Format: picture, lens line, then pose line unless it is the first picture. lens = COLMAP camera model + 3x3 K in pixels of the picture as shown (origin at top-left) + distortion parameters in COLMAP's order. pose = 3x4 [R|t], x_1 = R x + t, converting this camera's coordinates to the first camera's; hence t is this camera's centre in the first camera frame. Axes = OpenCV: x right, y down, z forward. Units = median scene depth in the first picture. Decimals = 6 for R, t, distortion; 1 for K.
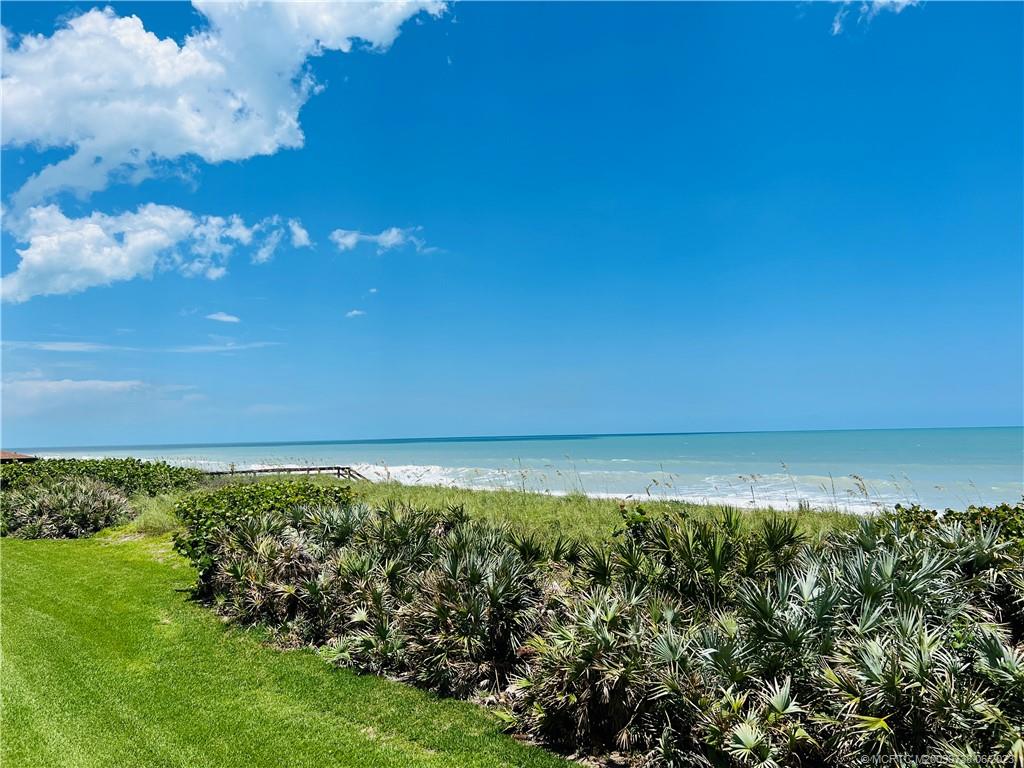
lens RADIAL K [[766.1, 0, 511.4], [0, 766.1, 386.3], [0, 0, 1]] dist [-0.010720, -0.006977]
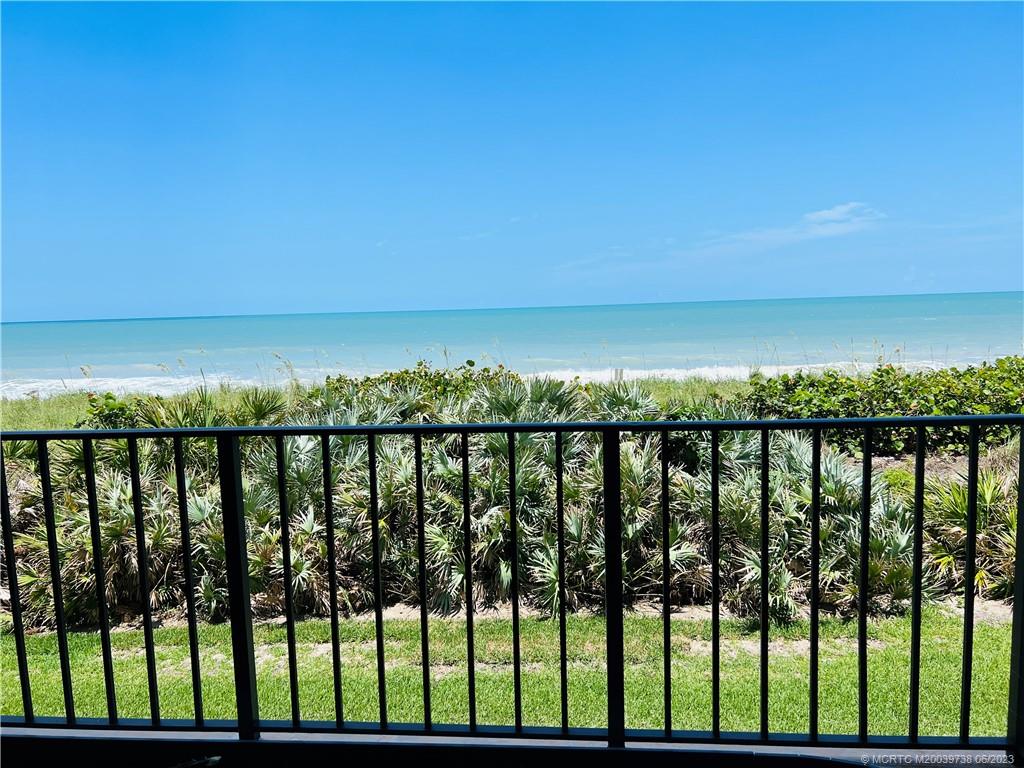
lens RADIAL K [[766.1, 0, 513.2], [0, 766.1, 385.3], [0, 0, 1]] dist [-0.010720, -0.006977]
pose [[0.684946, -0.075689, 0.724651, -0.270027], [-0.031980, 0.990508, 0.133685, -0.007576], [-0.727891, -0.114741, 0.676024, -0.085631]]
